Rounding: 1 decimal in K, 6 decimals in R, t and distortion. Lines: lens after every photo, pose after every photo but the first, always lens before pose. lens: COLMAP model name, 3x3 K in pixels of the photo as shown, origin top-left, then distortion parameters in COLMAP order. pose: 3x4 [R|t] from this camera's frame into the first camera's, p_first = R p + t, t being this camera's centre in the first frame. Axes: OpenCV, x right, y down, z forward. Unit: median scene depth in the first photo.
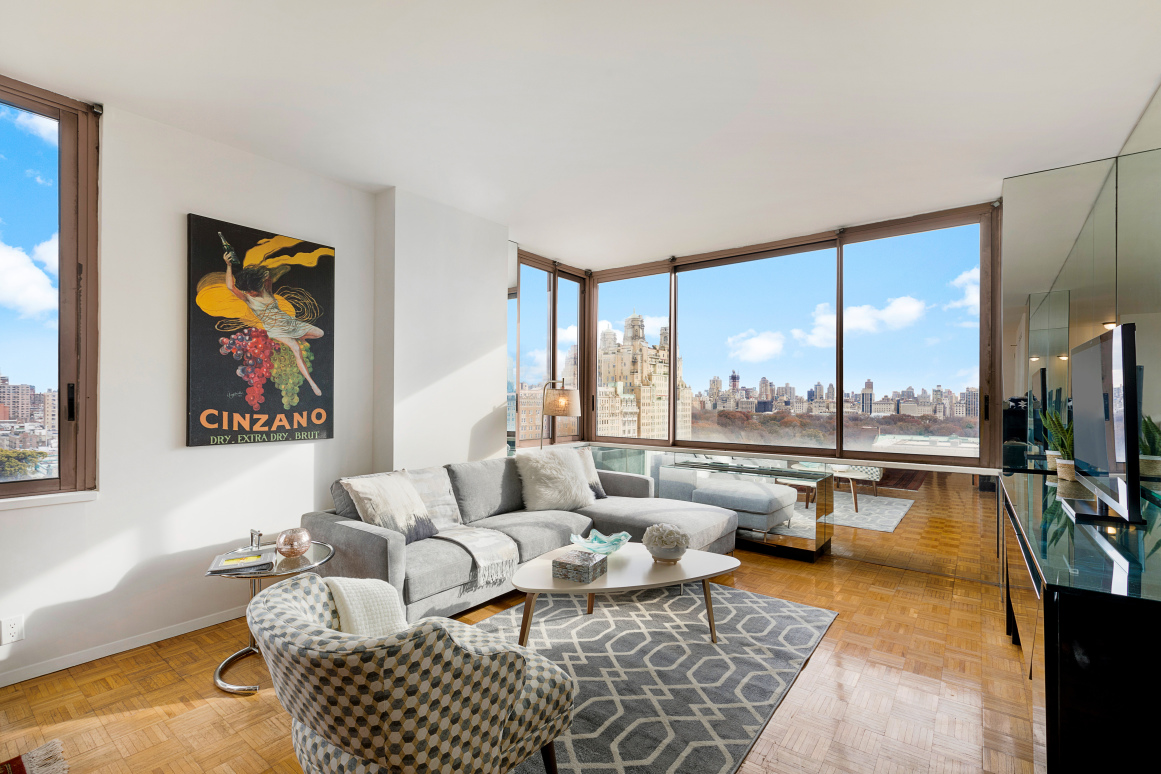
lens RADIAL K [[522.6, 0, 581.7], [0, 522.6, 398.6], [0, 0, 1]] dist [0.000550, -0.000282]
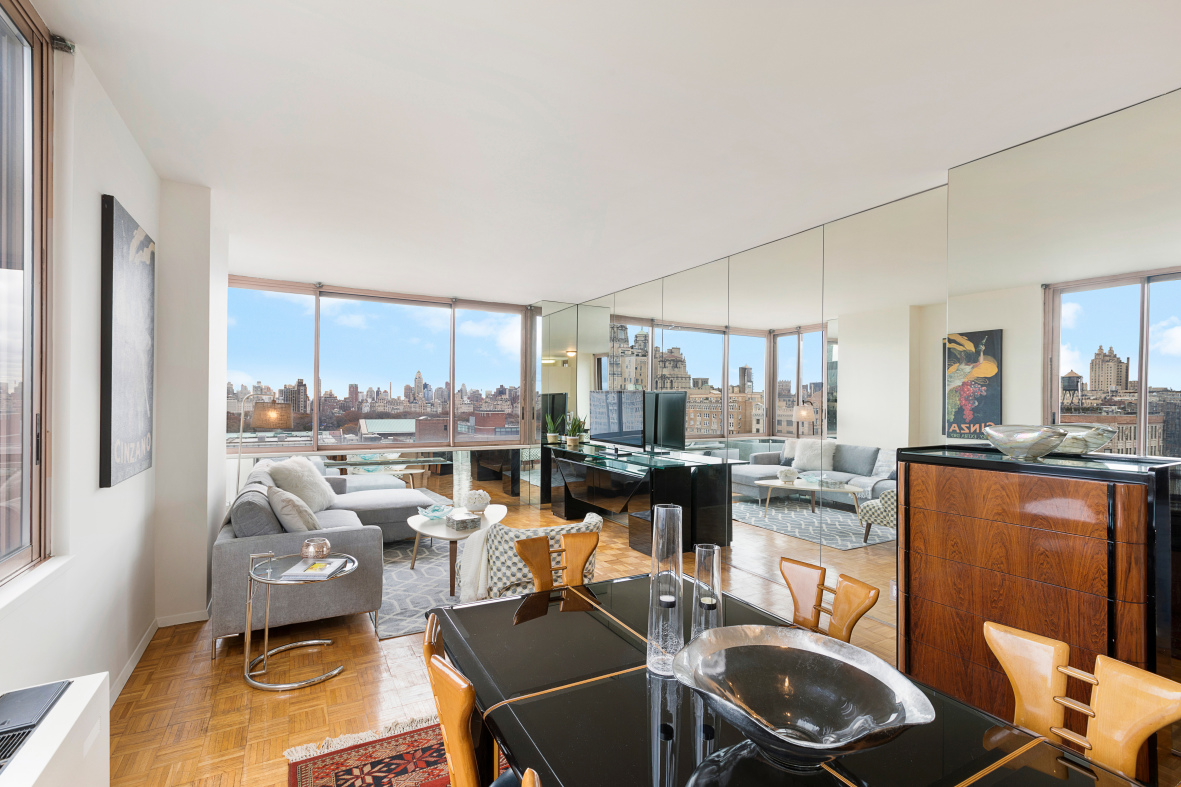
lens RADIAL K [[536.6, 0, 590.3], [0, 536.6, 398.7], [0, 0, 1]] dist [-0.000062, -0.000259]
pose [[0.399193, 0.002583, 0.916863, -1.122693], [-0.009756, 0.999951, 0.001430, -0.048658], [-0.916815, -0.009516, 0.399199, -0.000158]]
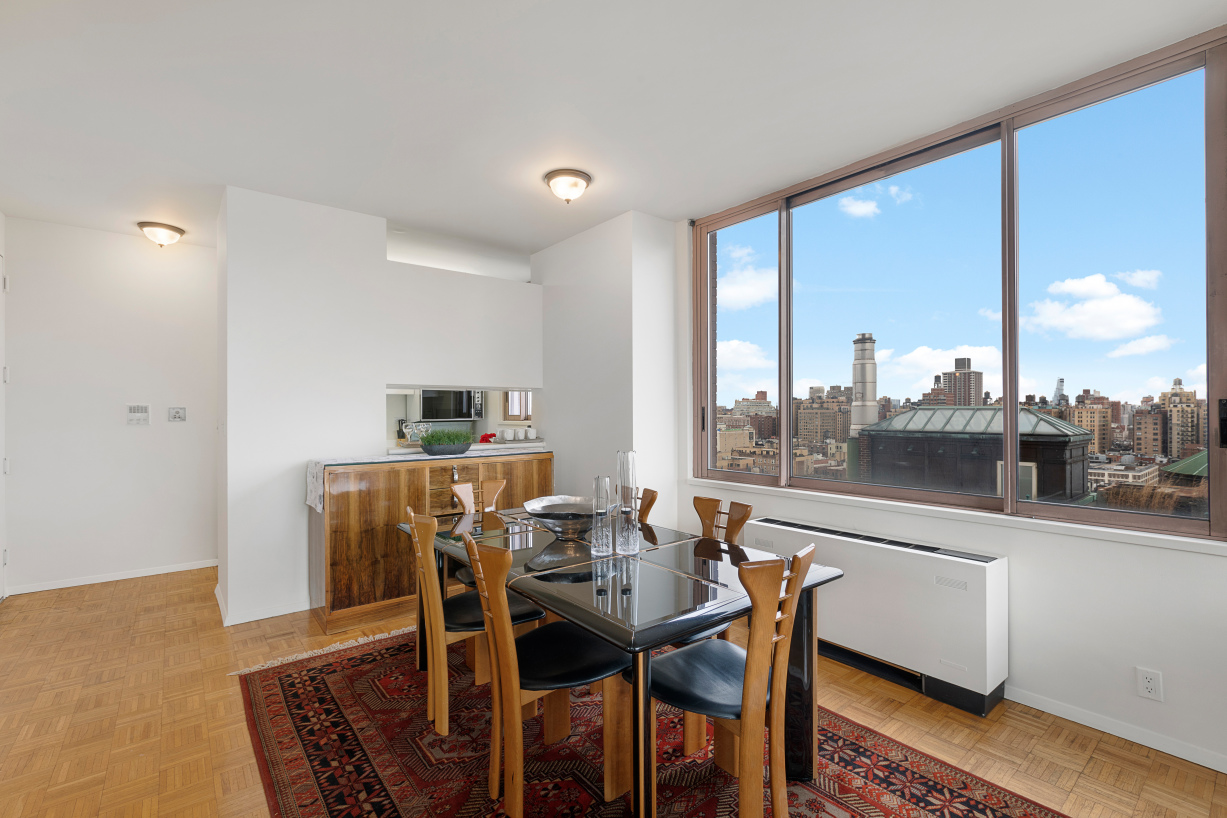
lens RADIAL K [[543.8, 0, 618.0], [0, 543.8, 413.0], [0, 0, 1]] dist [-0.000379, -0.000252]
pose [[-0.230770, -0.001521, -0.973007, -0.000059], [0.006526, 0.999974, -0.003111, -0.010124], [0.972986, -0.007067, -0.230754, 0.266978]]
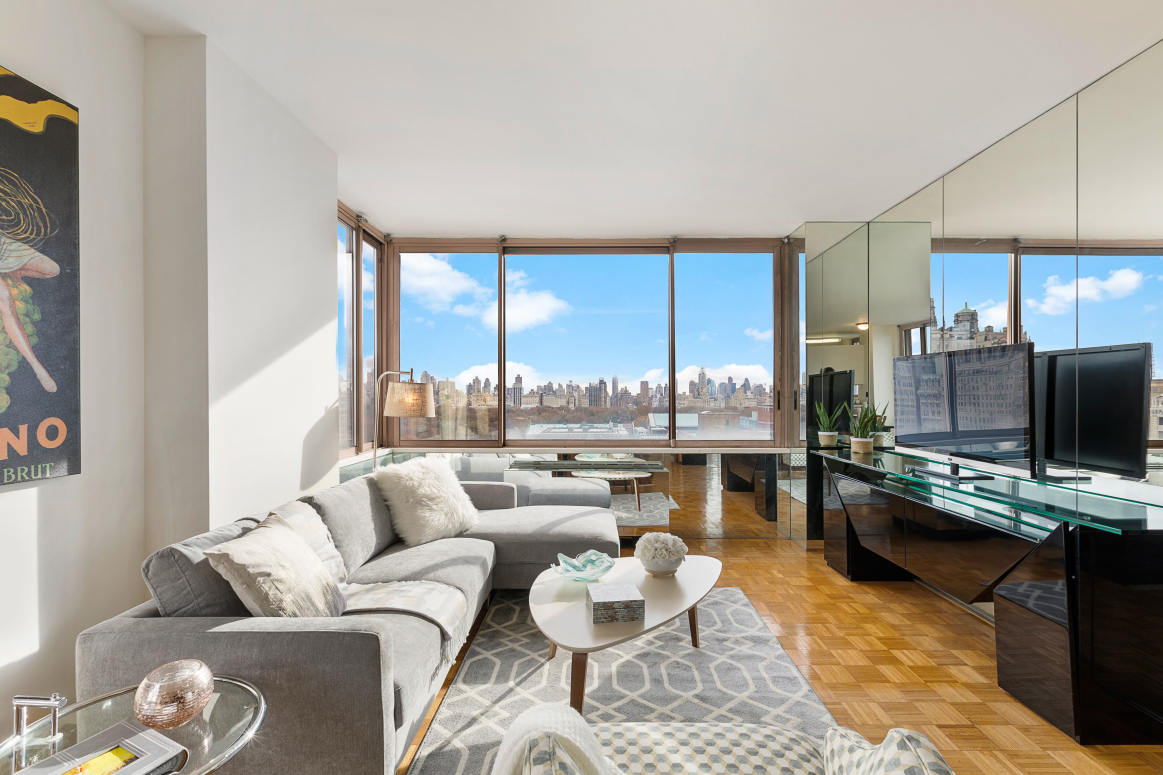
lens RADIAL K [[531.4, 0, 594.2], [0, 531.4, 395.8], [0, 0, 1]] dist [0.002899, 0.000199]
pose [[0.797400, -0.007005, 0.603411, -0.438739], [0.003285, 0.999968, 0.007268, -0.004551], [-0.603443, -0.003813, 0.797397, 0.300890]]
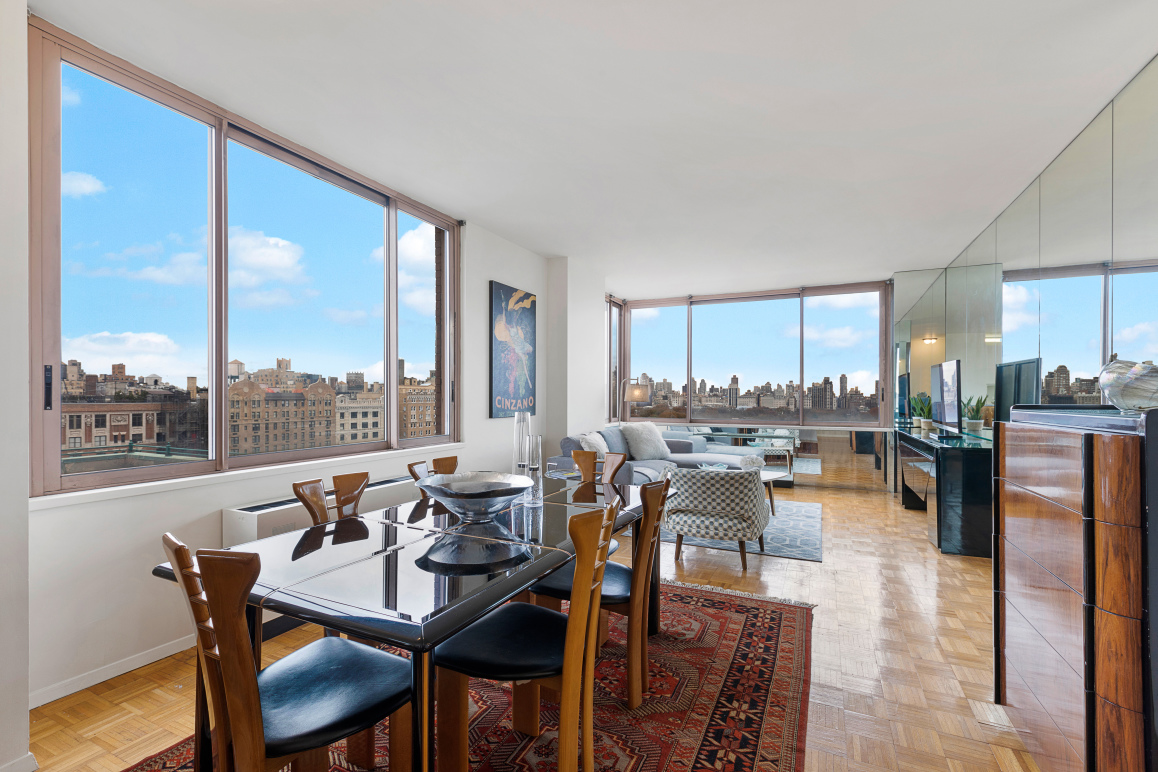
lens RADIAL K [[521.2, 0, 580.2], [0, 521.2, 397.6], [0, 0, 1]] dist [0.000550, -0.000282]
pose [[0.976474, -0.006515, 0.215538, -0.777071], [0.005071, 0.999961, 0.007249, 0.013007], [-0.215577, -0.005985, 0.976469, -0.652795]]
